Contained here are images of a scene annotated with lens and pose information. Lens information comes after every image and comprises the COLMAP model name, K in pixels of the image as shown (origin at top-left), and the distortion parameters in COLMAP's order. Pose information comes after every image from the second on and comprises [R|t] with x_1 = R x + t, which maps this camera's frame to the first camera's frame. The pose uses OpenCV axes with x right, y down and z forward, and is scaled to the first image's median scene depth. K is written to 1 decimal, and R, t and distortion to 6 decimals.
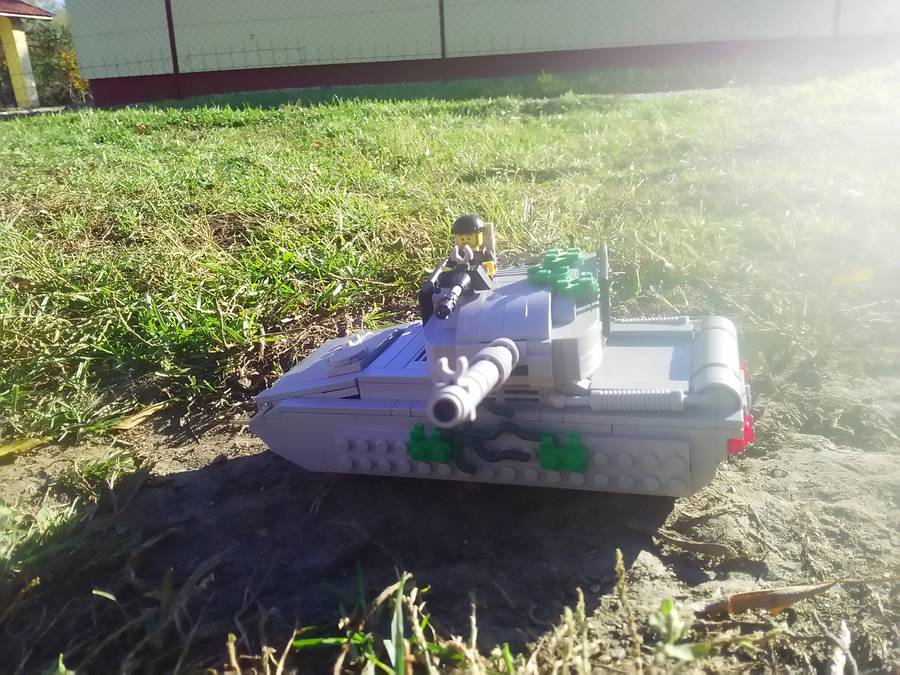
lens RADIAL K [[781.9, 0, 453.4], [0, 781.9, 340.3], [0, 0, 1]] dist [0.095603, -0.289854]
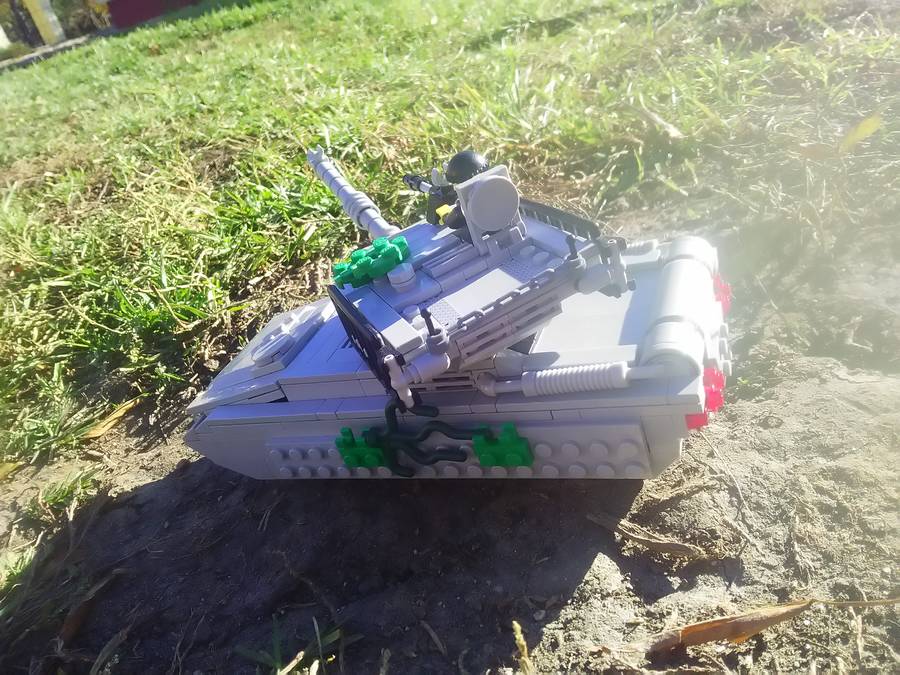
lens RADIAL K [[781.9, 0, 453.4], [0, 781.9, 340.3], [0, 0, 1]] dist [0.095603, -0.289854]
pose [[0.980094, -0.153121, -0.126371, 0.181846], [0.173110, 0.970754, 0.166340, -0.104406], [0.097205, -0.184905, 0.977937, 0.147381]]
